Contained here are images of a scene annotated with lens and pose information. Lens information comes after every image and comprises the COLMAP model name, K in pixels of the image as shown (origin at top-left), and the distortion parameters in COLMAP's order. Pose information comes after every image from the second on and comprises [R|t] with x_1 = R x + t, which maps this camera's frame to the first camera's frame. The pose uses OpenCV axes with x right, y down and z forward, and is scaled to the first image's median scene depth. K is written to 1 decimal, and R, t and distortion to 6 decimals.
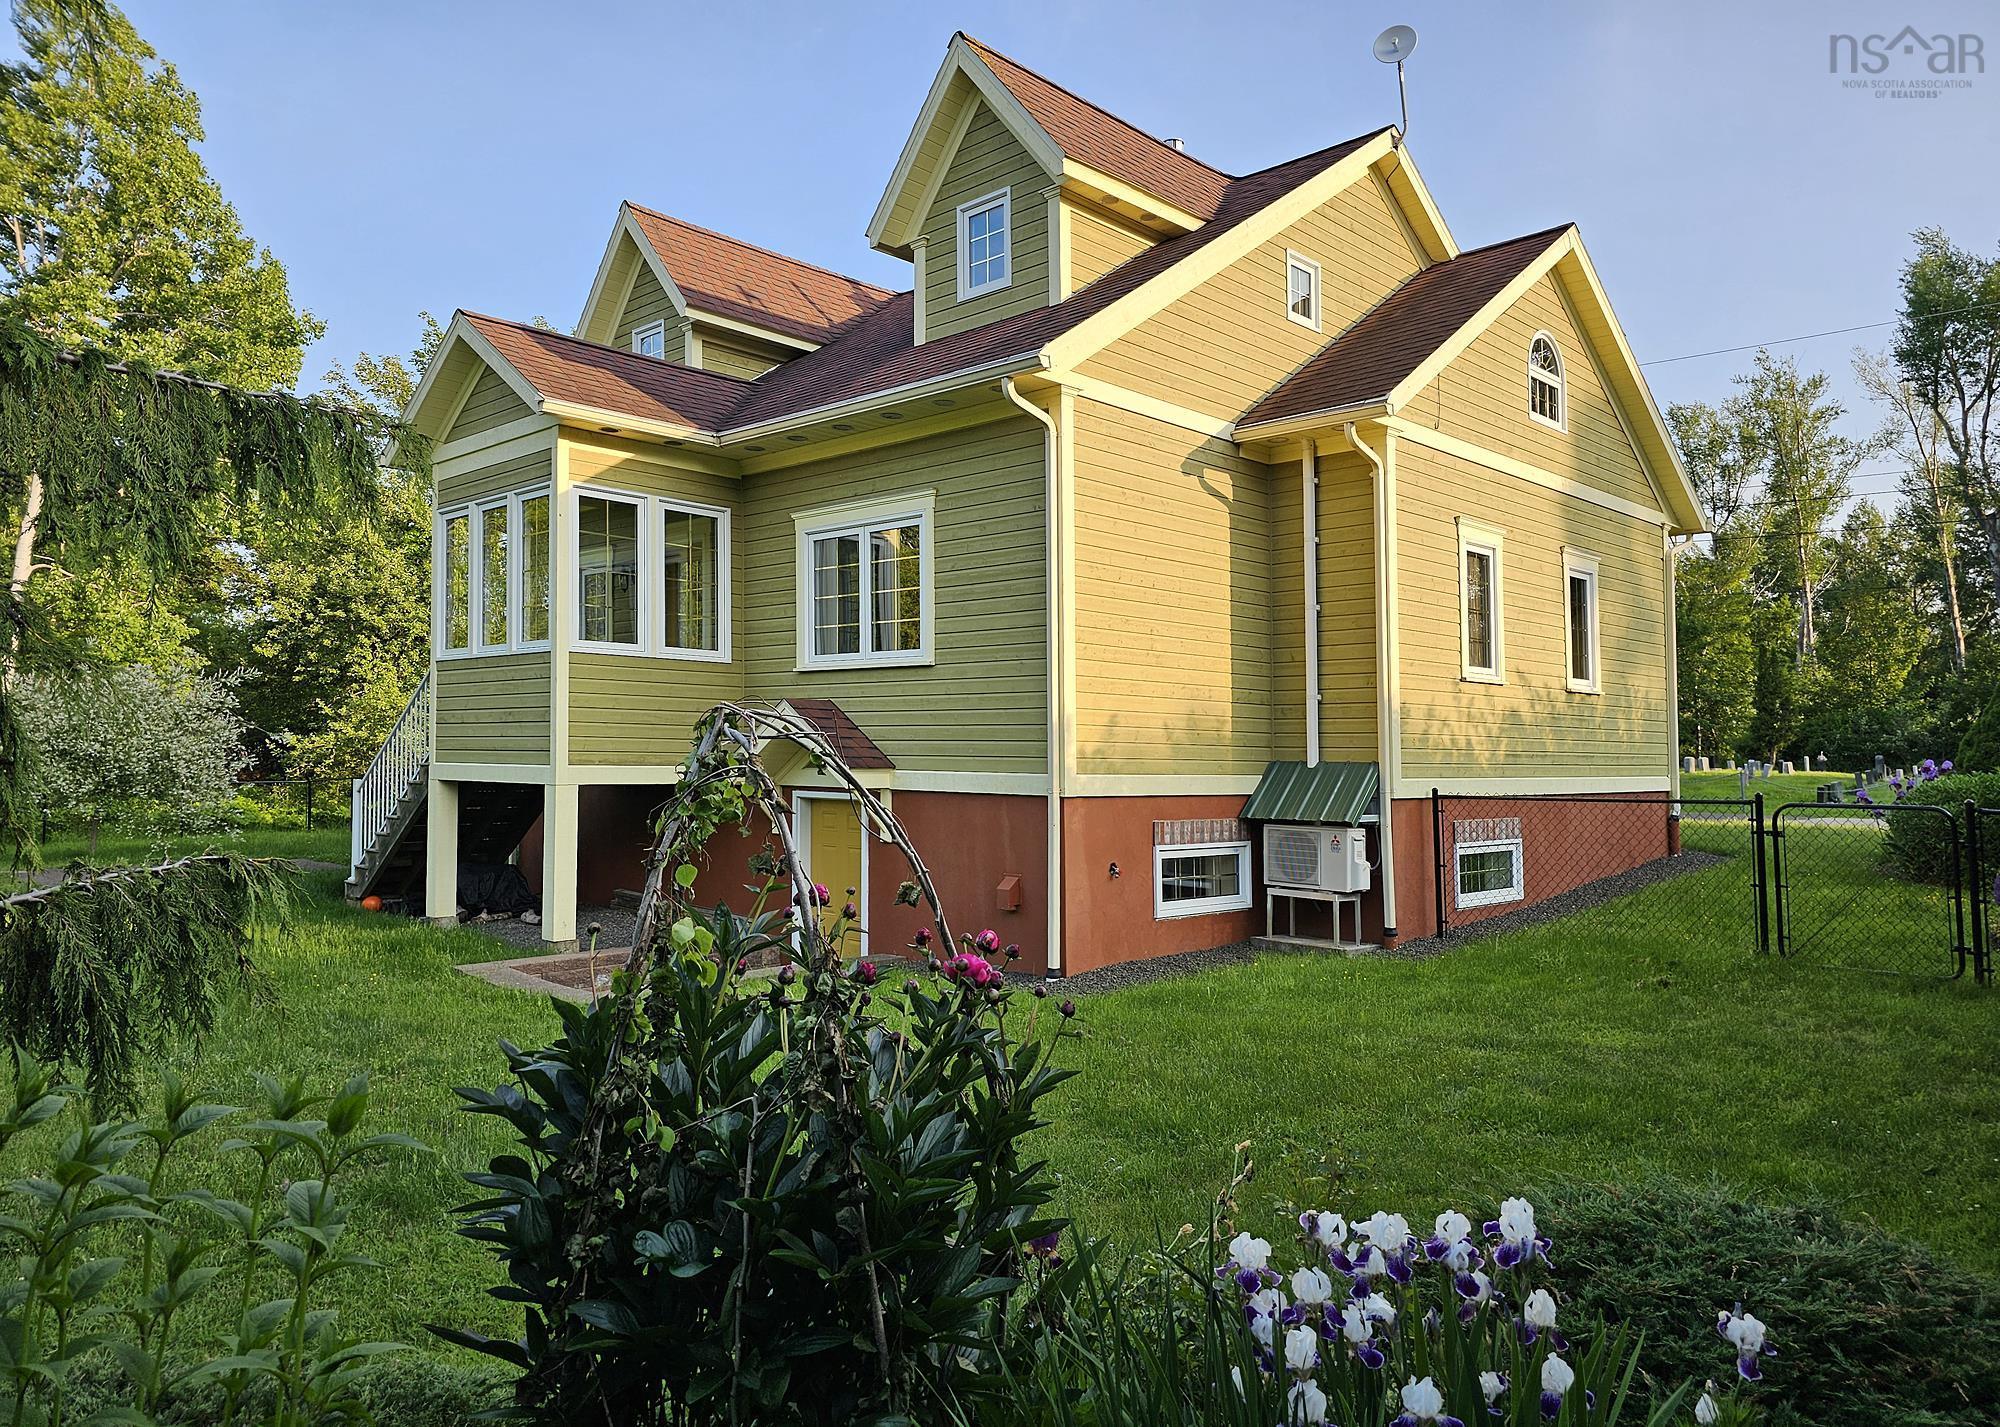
lens RADIAL K [[1355.6, 0, 998.0], [0, 1355.6, 710.7], [0, 0, 1]] dist [0.077267, -0.000568]
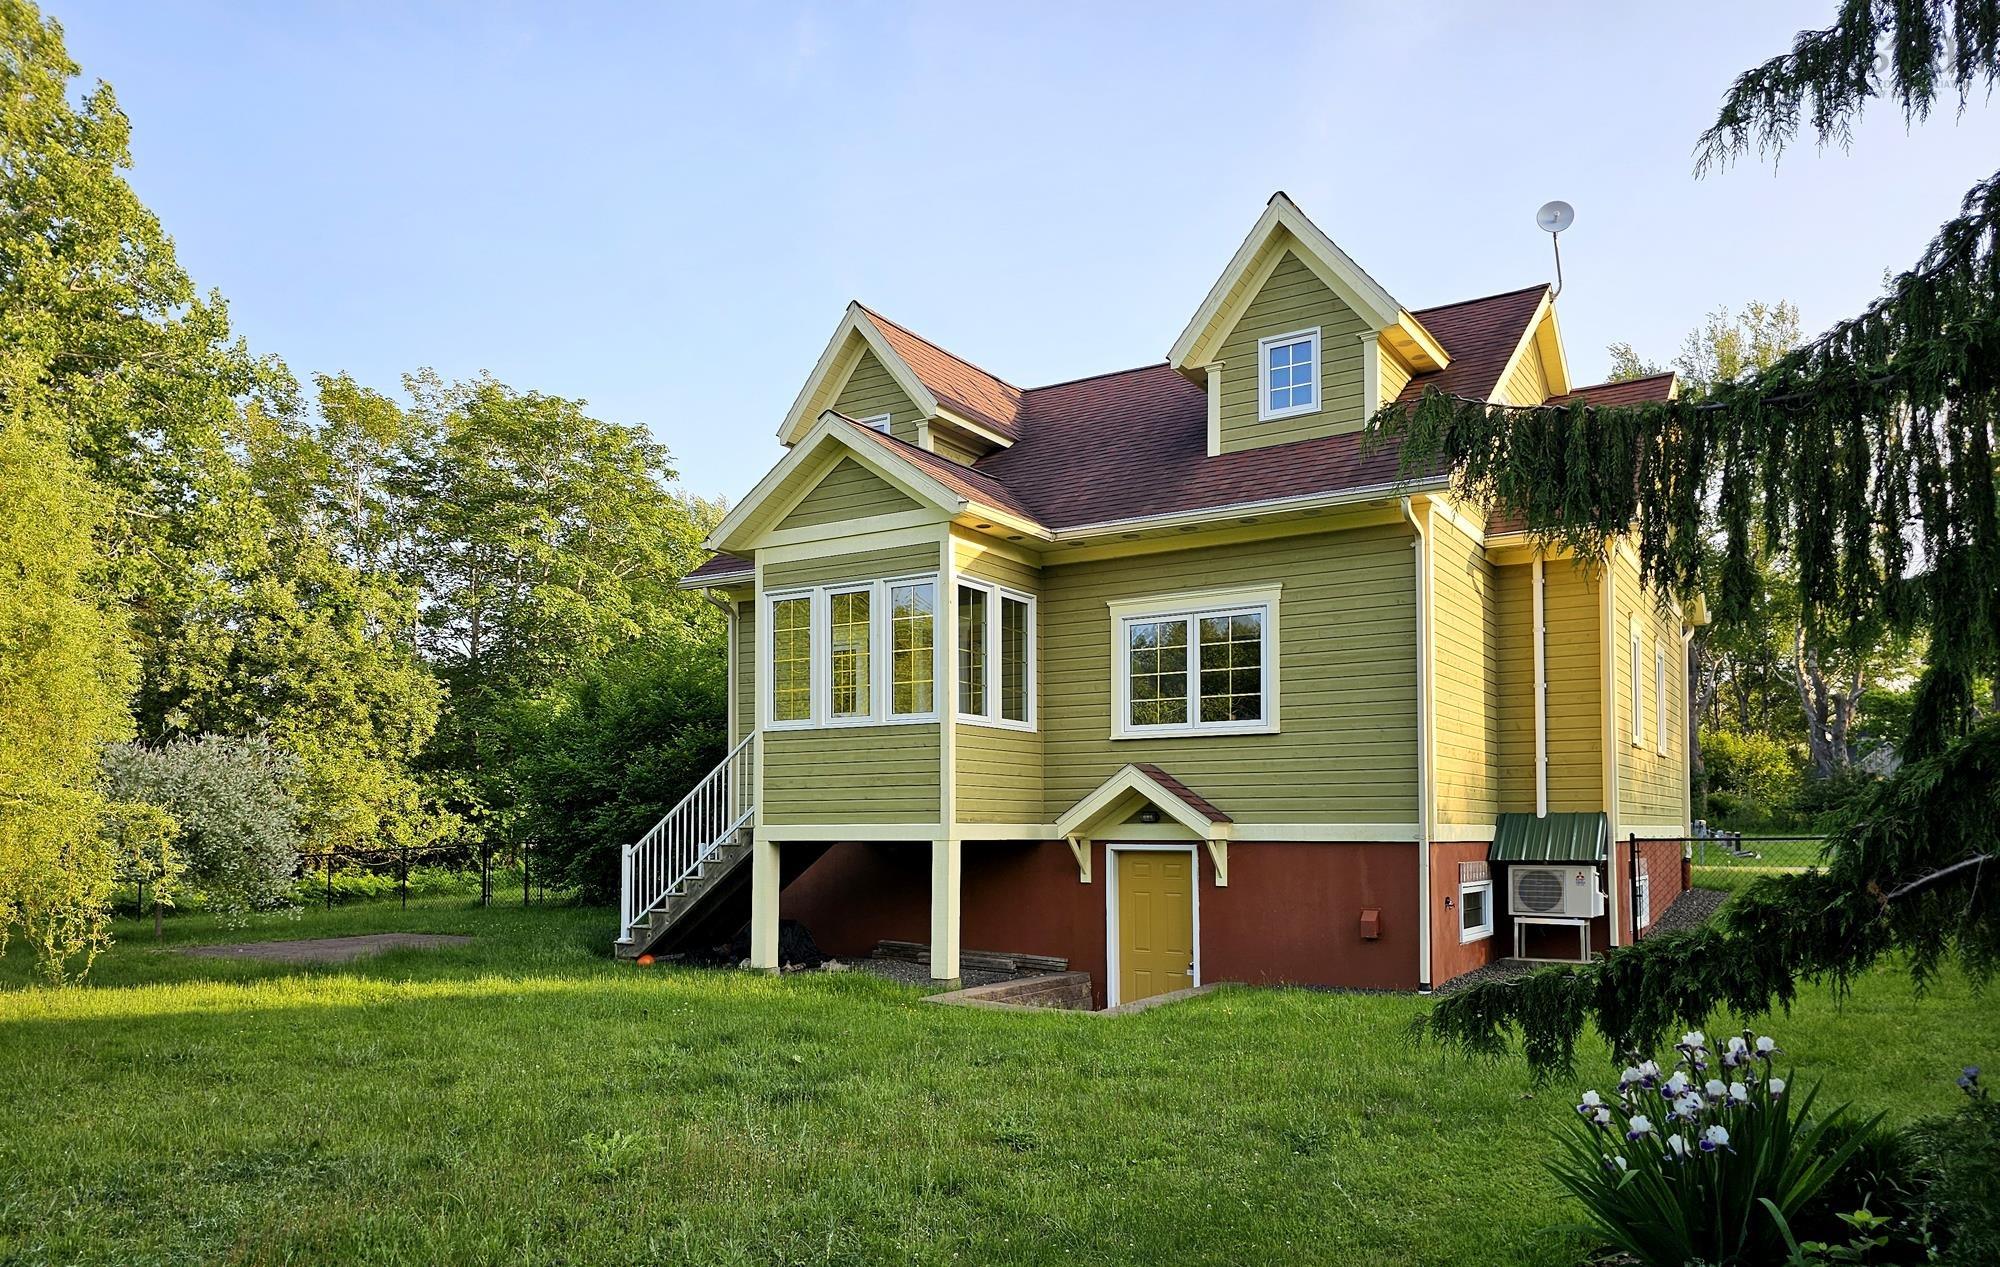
lens RADIAL K [[1400.2, 0, 974.7], [0, 1400.2, 795.8], [0, 0, 1]] dist [0.080756, -0.002136]
pose [[0.978693, -0.010039, 0.205082, -0.523240], [0.008354, 0.999924, 0.009080, 0.006504], [-0.205157, -0.007173, 0.978703, -0.131155]]
